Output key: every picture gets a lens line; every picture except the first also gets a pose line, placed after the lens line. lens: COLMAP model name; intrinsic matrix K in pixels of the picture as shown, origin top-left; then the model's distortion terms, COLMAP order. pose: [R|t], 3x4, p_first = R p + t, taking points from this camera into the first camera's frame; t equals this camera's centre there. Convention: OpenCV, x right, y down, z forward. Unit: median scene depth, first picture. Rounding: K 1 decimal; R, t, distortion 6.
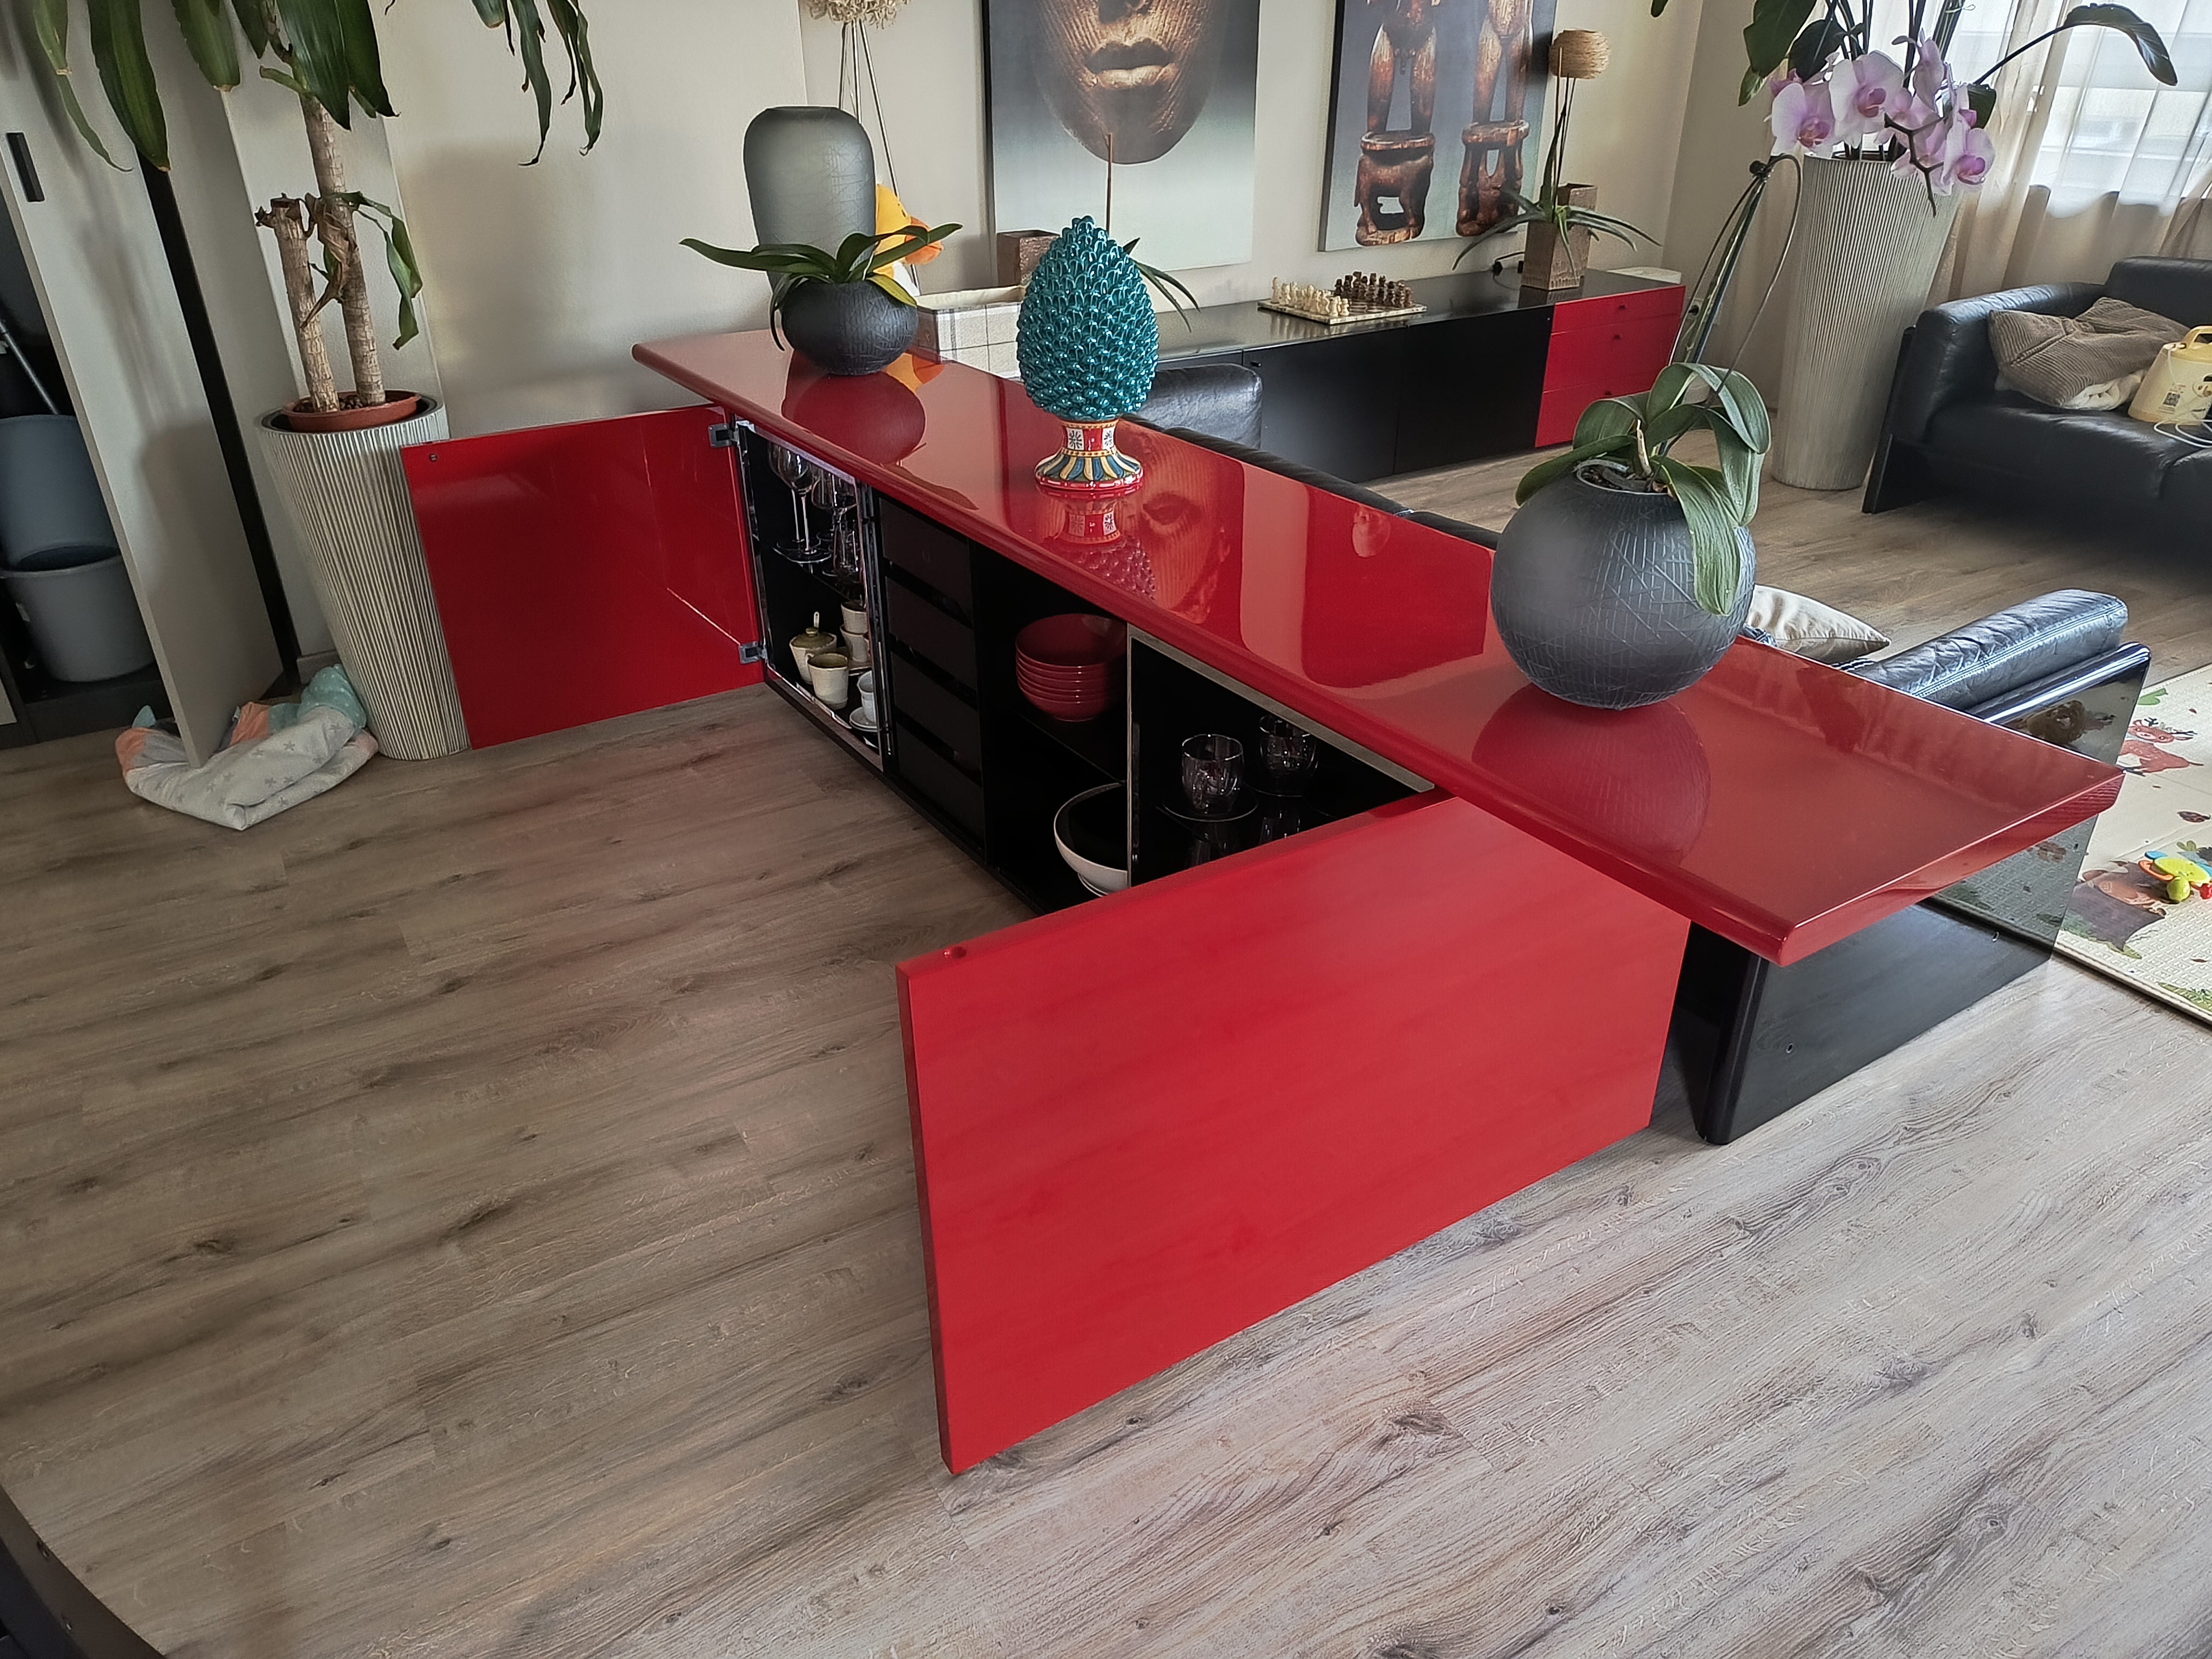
lens RADIAL K [[1539.6, 0, 1087.6], [0, 1539.6, 831.8], [0, 0, 1]] dist [0.056668, -0.059396]
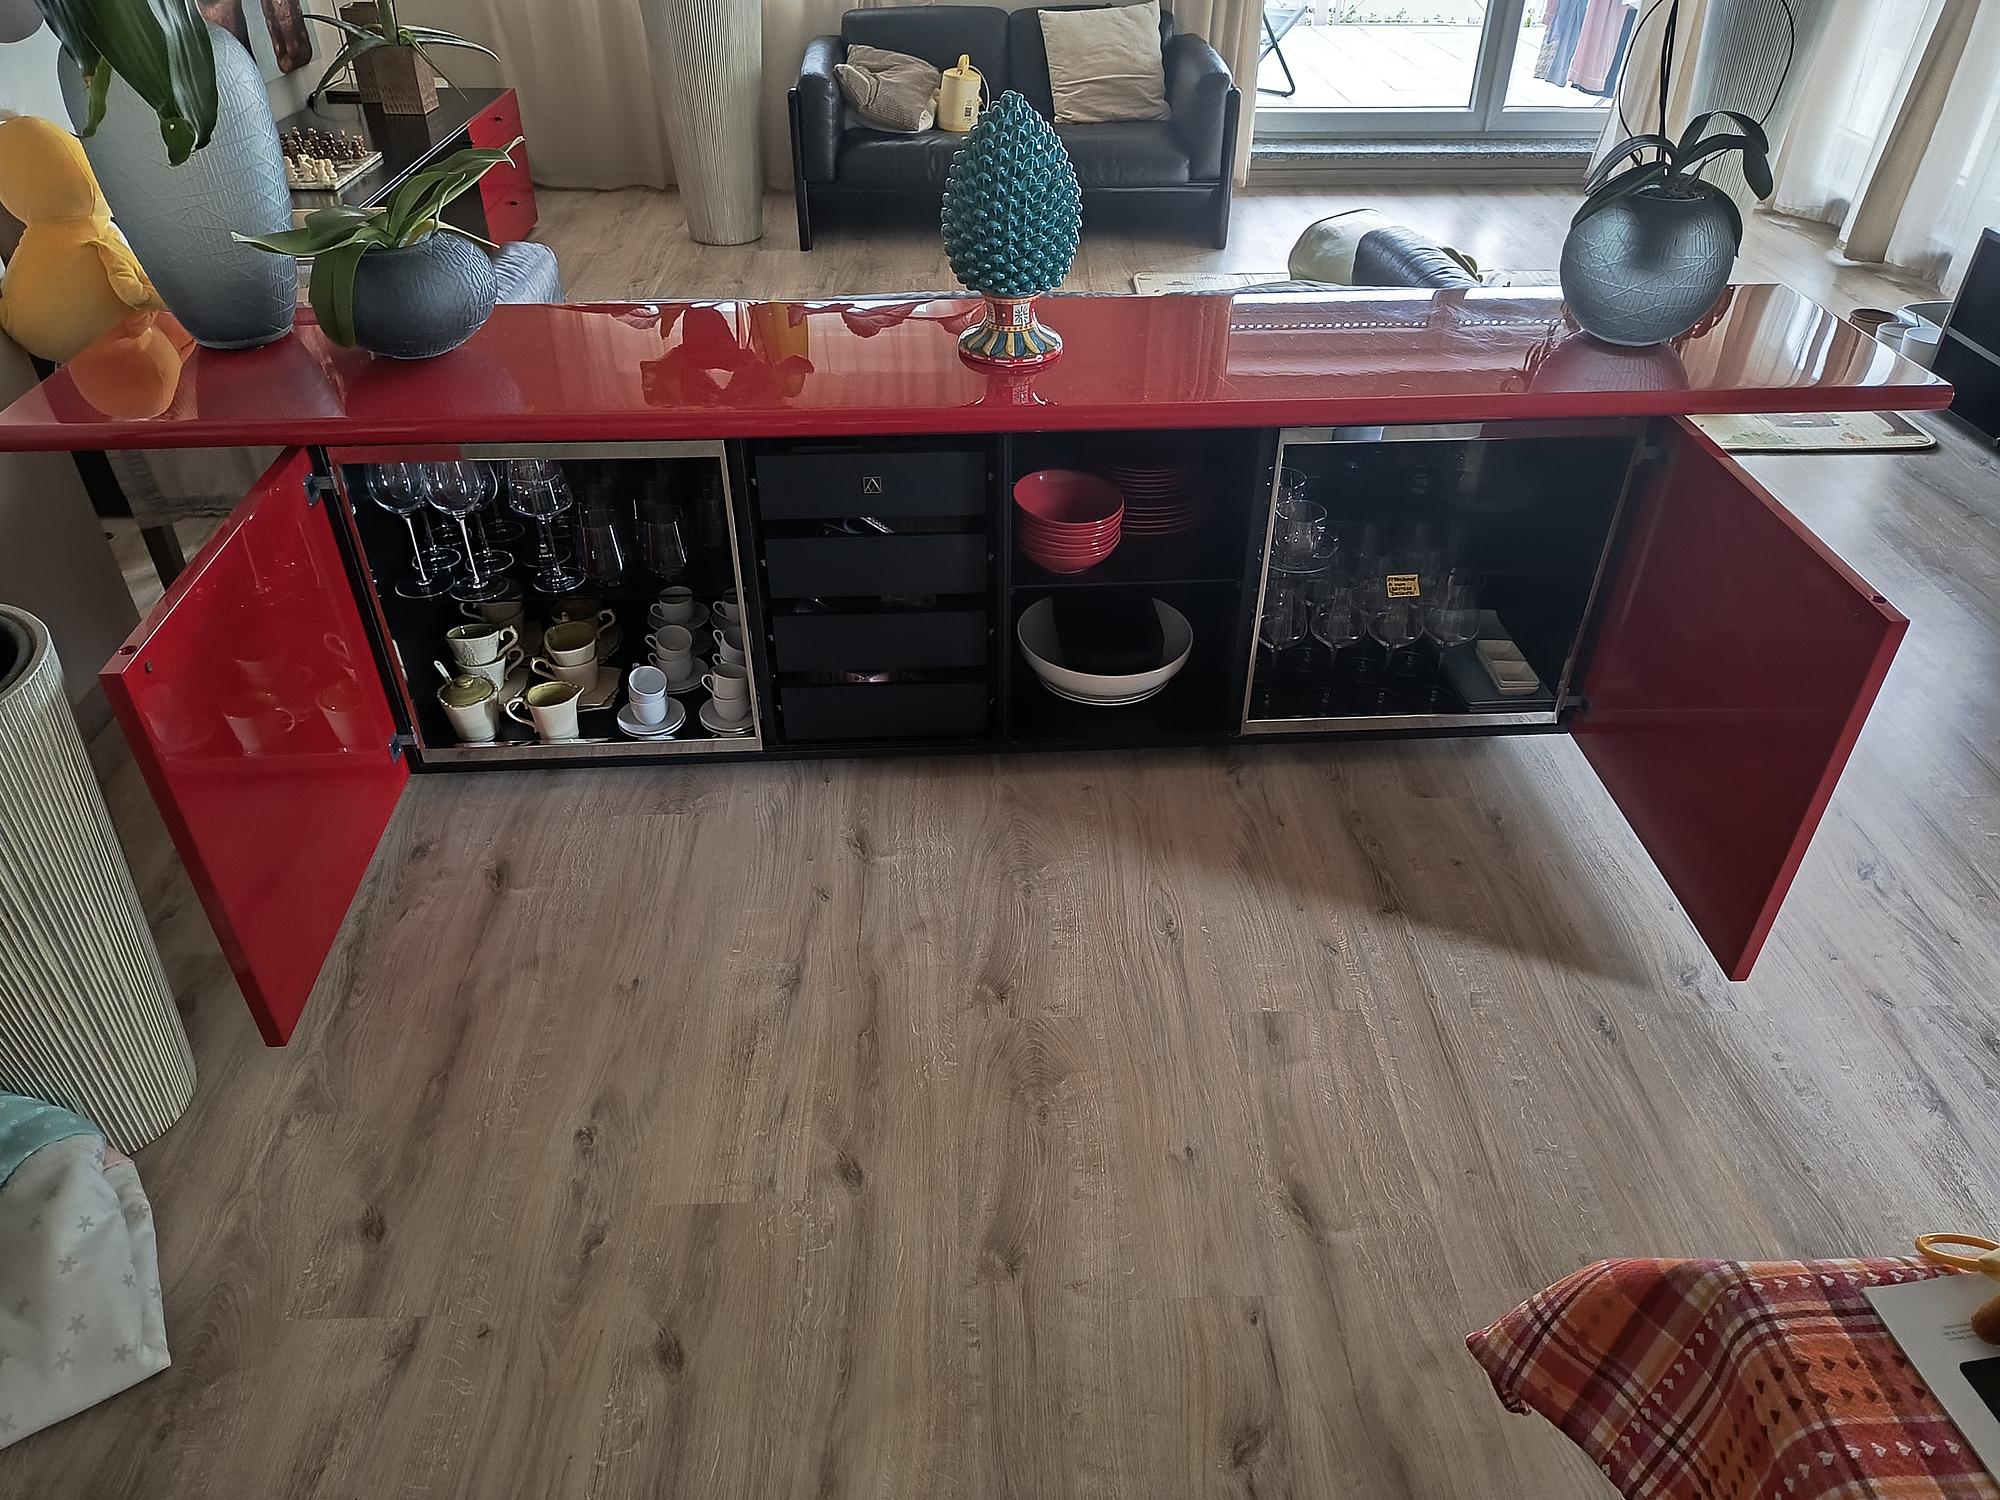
lens RADIAL K [[1397.6, 0, 1010.5], [0, 1397.6, 758.6], [0, 0, 1]] dist [0.058272, -0.082263]
pose [[0.471964, -0.504828, 0.722771, -0.438311], [0.405853, 0.852200, 0.330210, -0.164158], [-0.782645, 0.137492, 0.607094, 0.250337]]
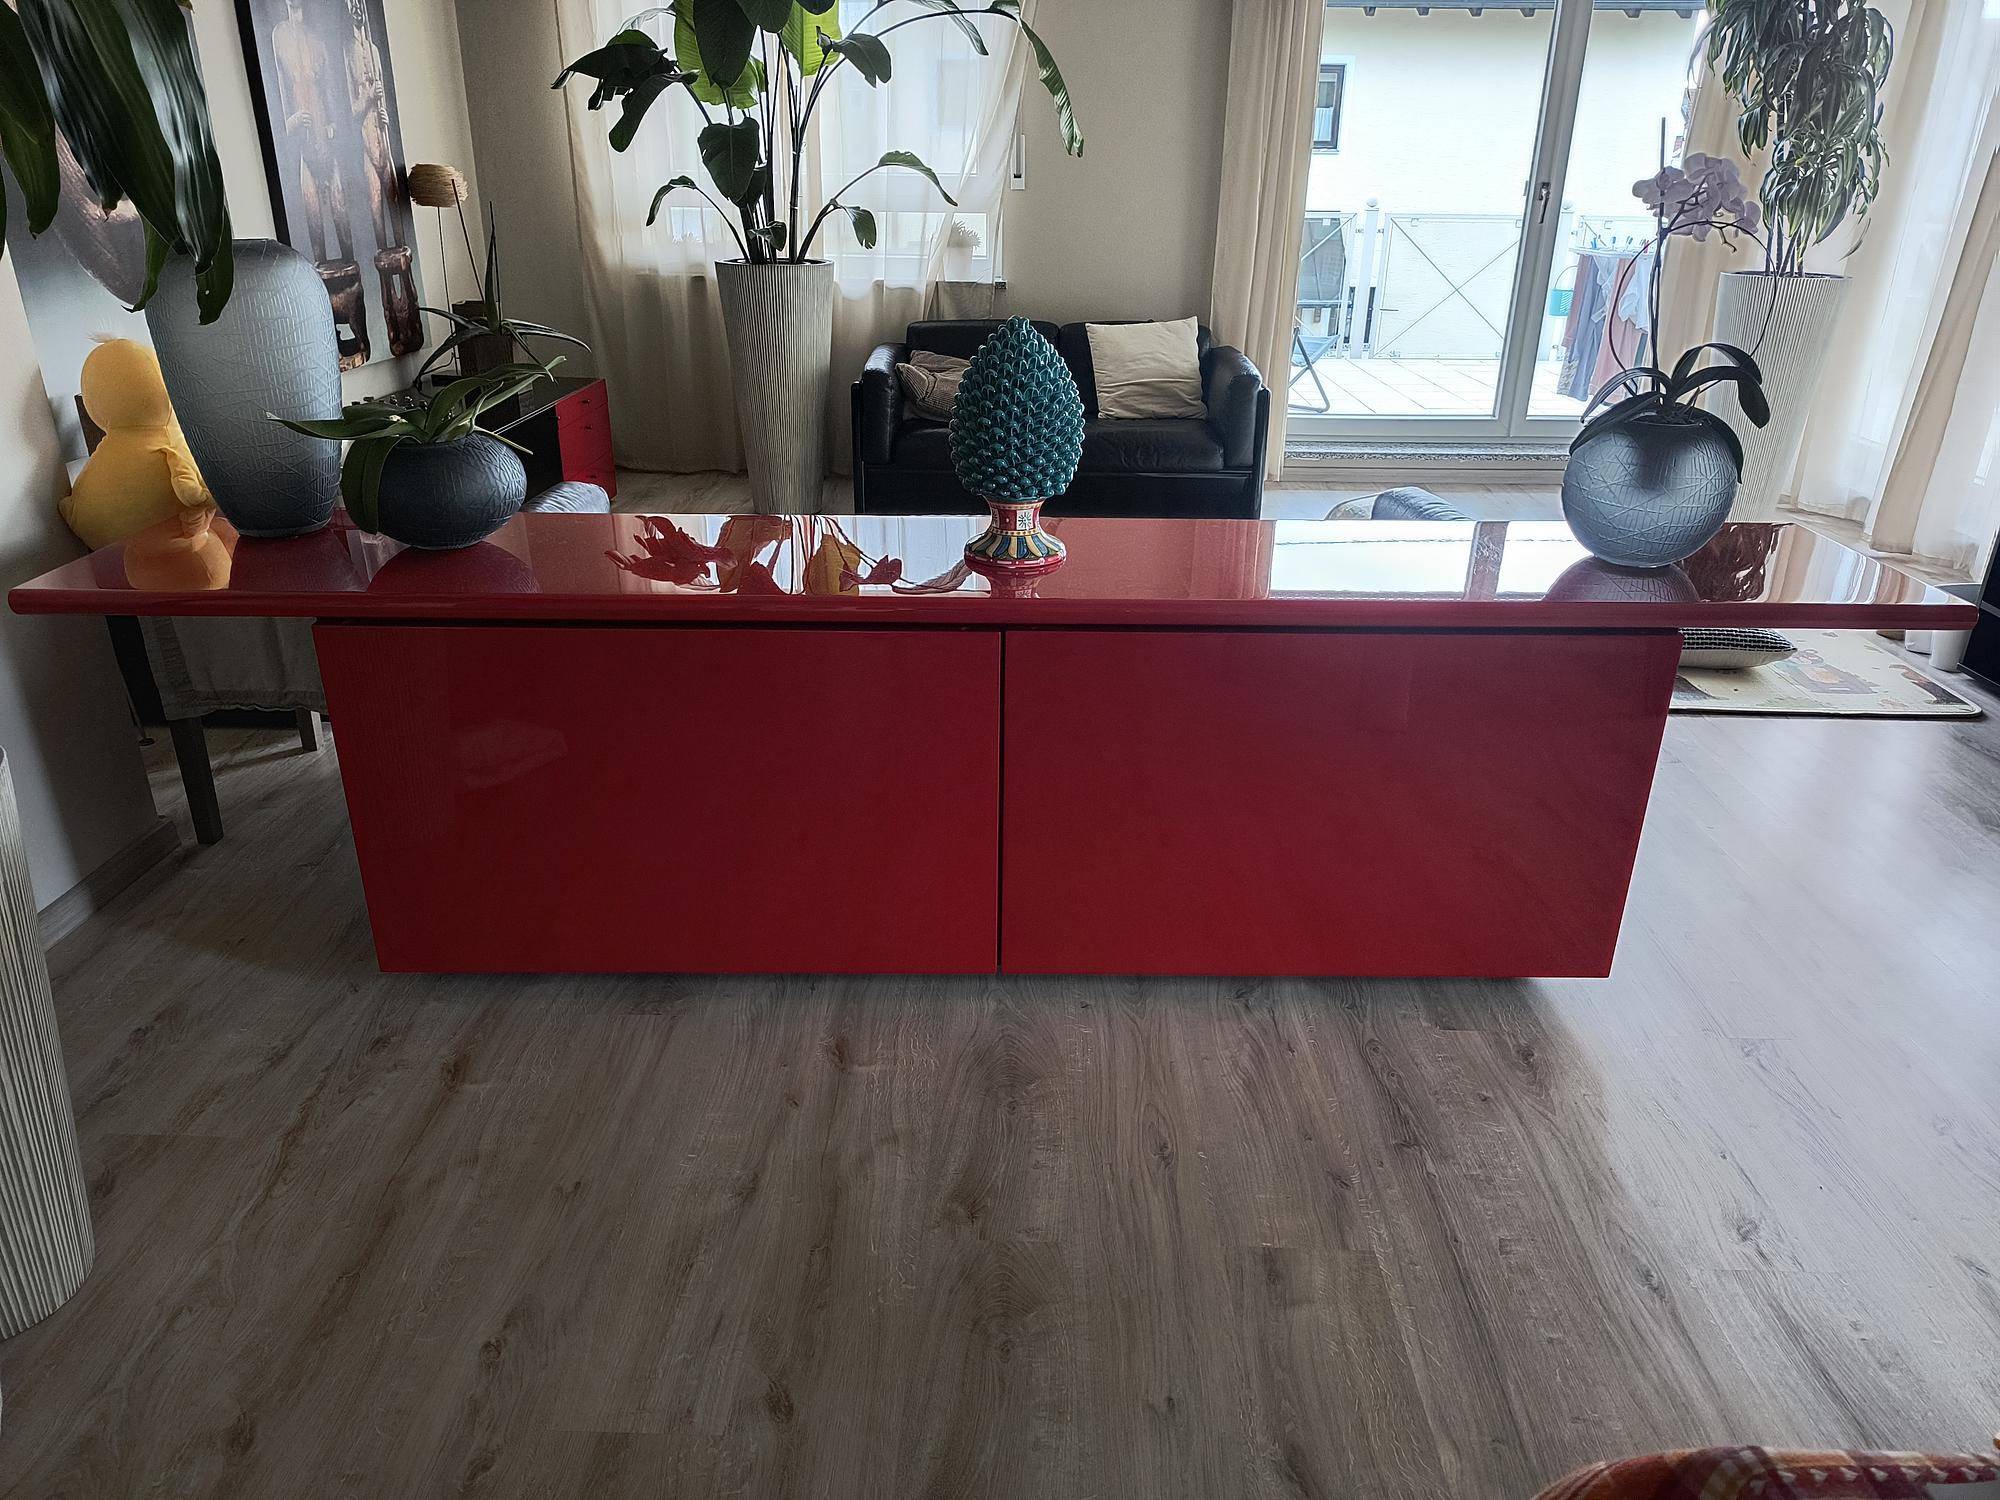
lens RADIAL K [[1384.5, 0, 1007.7], [0, 1384.5, 739.0], [0, 0, 1]] dist [0.045785, -0.051980]
pose [[0.520613, -0.313936, 0.793981, -0.424962], [0.386463, 0.915874, 0.108728, -0.117501], [-0.761320, 0.250239, 0.598141, 0.251603]]
